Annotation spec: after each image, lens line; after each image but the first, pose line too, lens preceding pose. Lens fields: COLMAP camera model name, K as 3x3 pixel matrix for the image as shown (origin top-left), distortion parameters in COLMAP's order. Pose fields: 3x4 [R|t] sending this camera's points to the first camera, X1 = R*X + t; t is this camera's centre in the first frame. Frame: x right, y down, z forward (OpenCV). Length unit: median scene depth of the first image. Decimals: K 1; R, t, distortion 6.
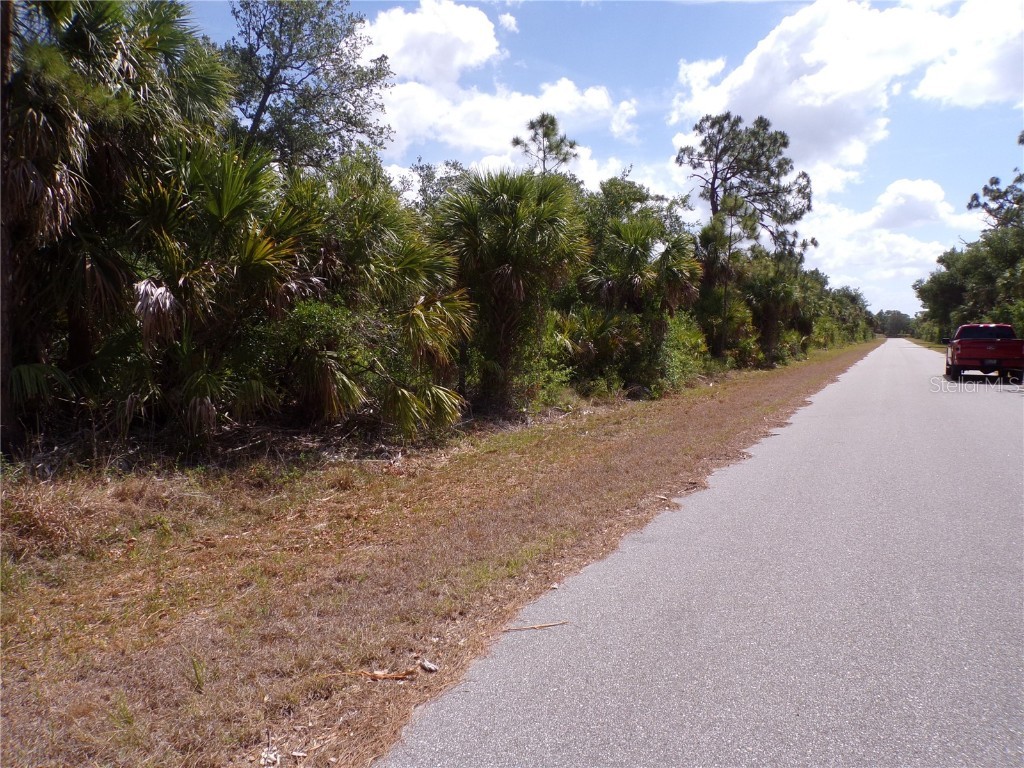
lens RADIAL K [[683.4, 0, 510.2], [0, 683.4, 388.4], [0, 0, 1]] dist [-0.028874, 0.028143]
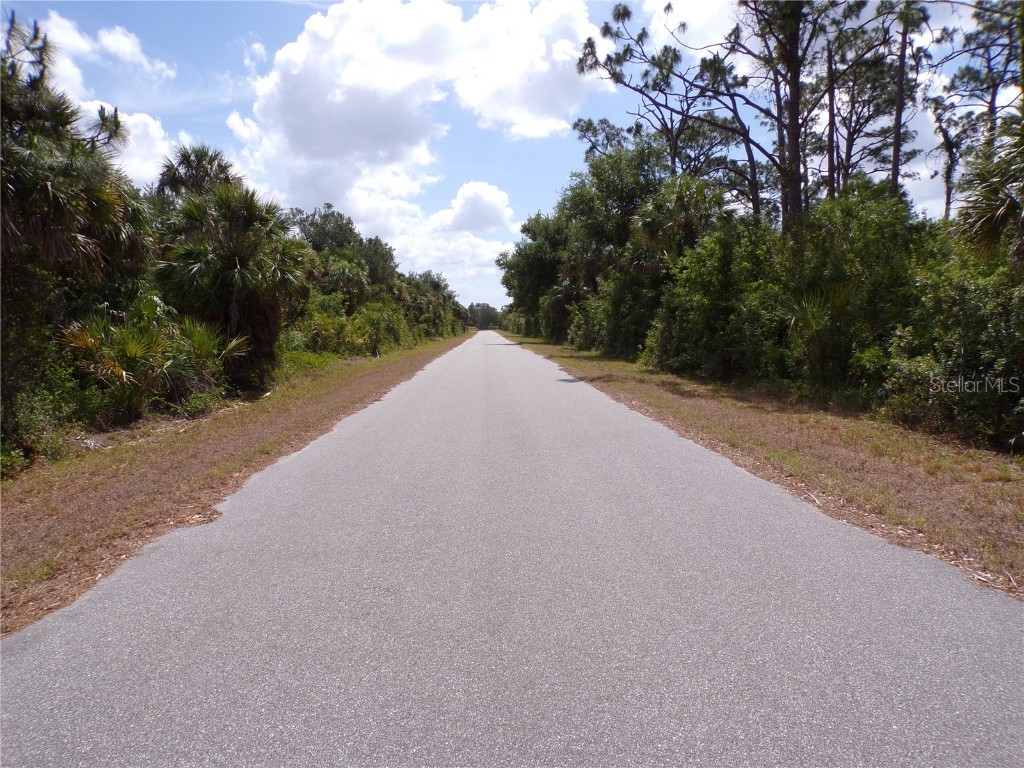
lens RADIAL K [[683.4, 0, 510.2], [0, 683.4, 388.4], [0, 0, 1]] dist [-0.028874, 0.028143]
pose [[0.853391, -0.066277, 0.517040, 0.197854], [0.063708, 0.997709, 0.022740, -0.026315], [-0.517363, 0.013534, 0.855659, 0.332008]]
